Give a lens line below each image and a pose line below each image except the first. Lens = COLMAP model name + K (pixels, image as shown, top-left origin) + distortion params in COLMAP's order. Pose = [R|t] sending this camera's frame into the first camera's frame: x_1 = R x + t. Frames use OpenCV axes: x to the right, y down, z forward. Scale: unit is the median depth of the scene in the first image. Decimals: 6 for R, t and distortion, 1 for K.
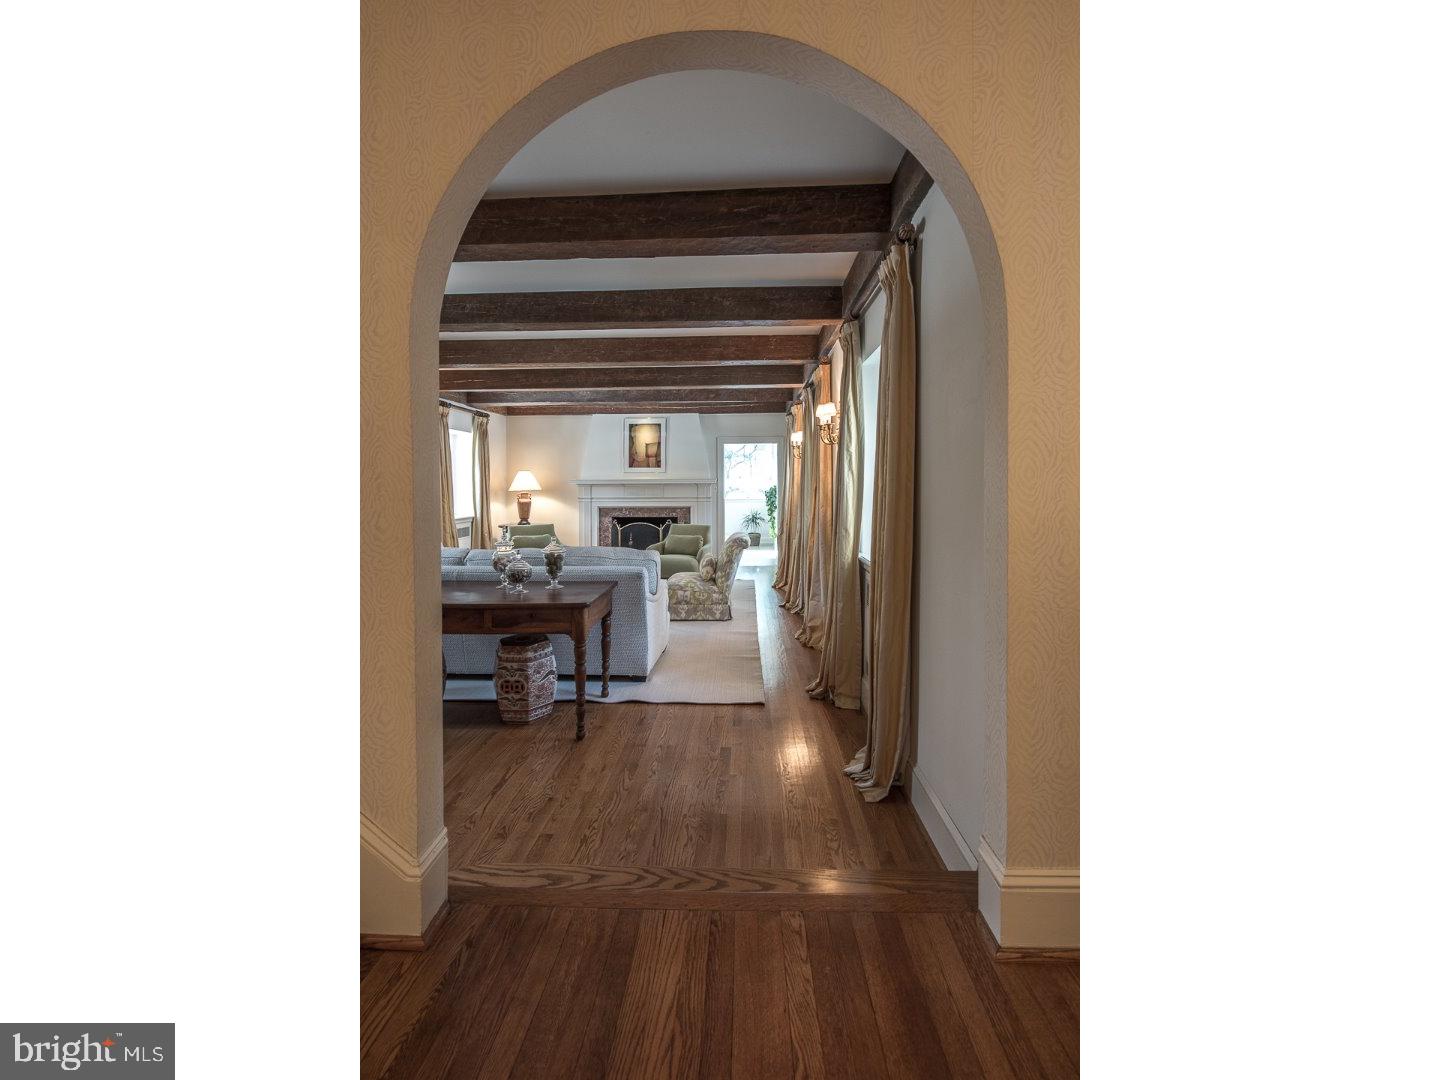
lens RADIAL K [[749.9, 0, 719.0], [0, 749.9, 533.6], [0, 0, 1]] dist [-0.002270, -0.000197]
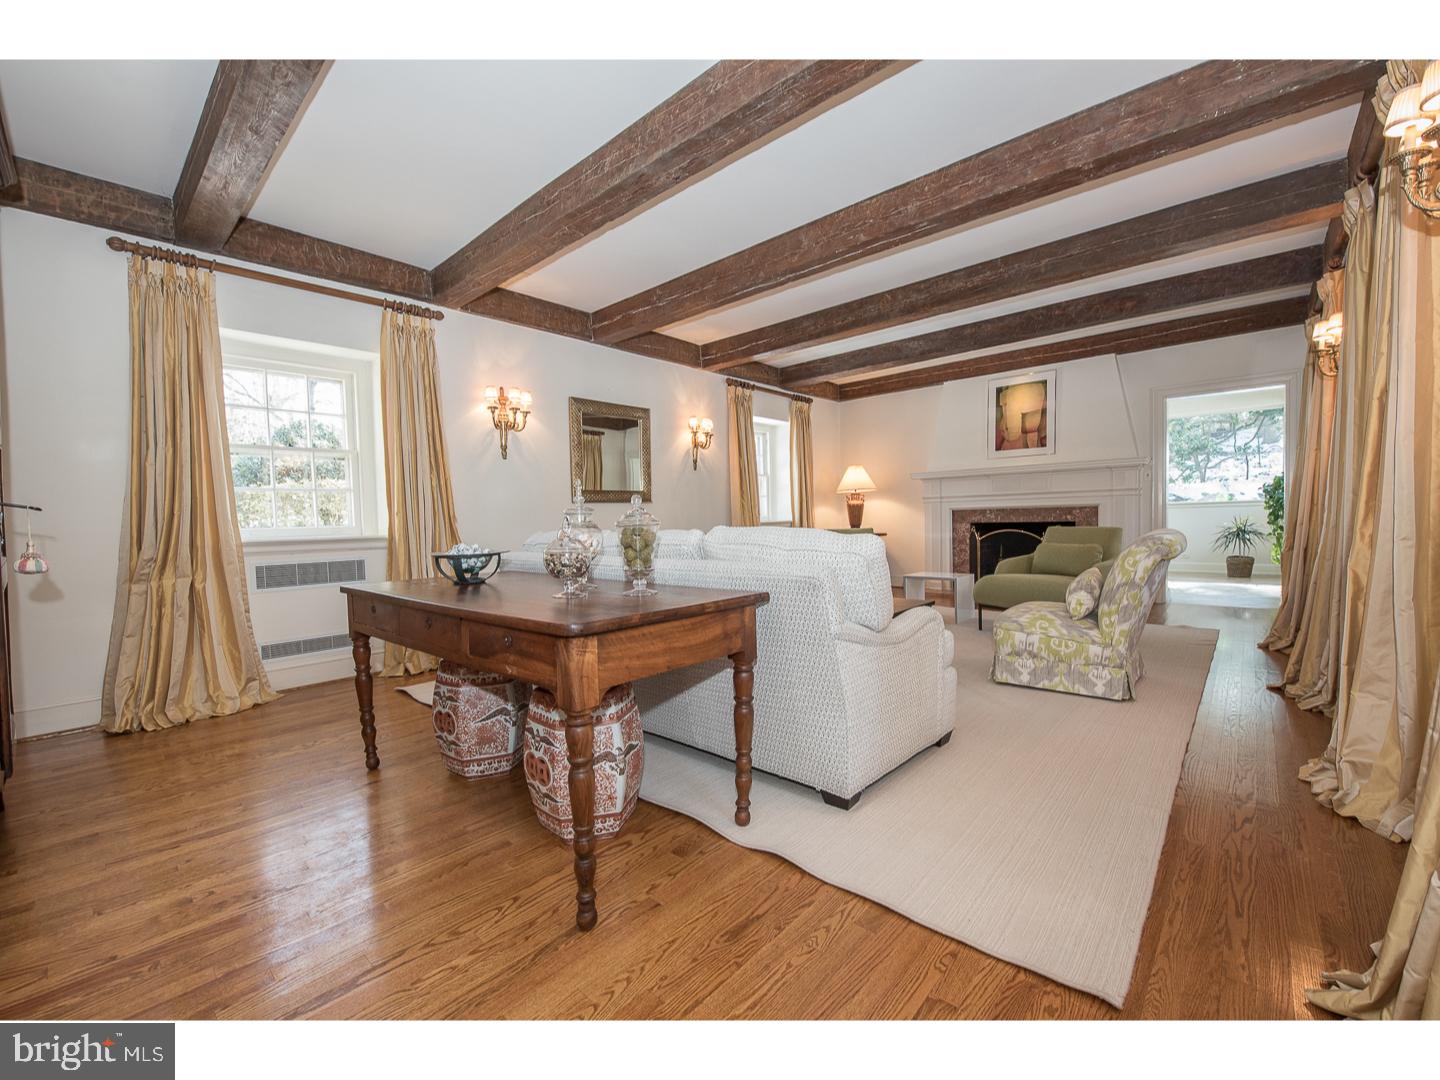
lens RADIAL K [[610.8, 0, 706.0], [0, 610.8, 553.9], [0, 0, 1]] dist [-0.012860, -0.000464]
pose [[0.749449, 0.020817, -0.661735, 0.055363], [-0.042088, 0.998982, -0.016241, 0.028170], [0.660723, 0.040023, 0.749562, 0.404282]]
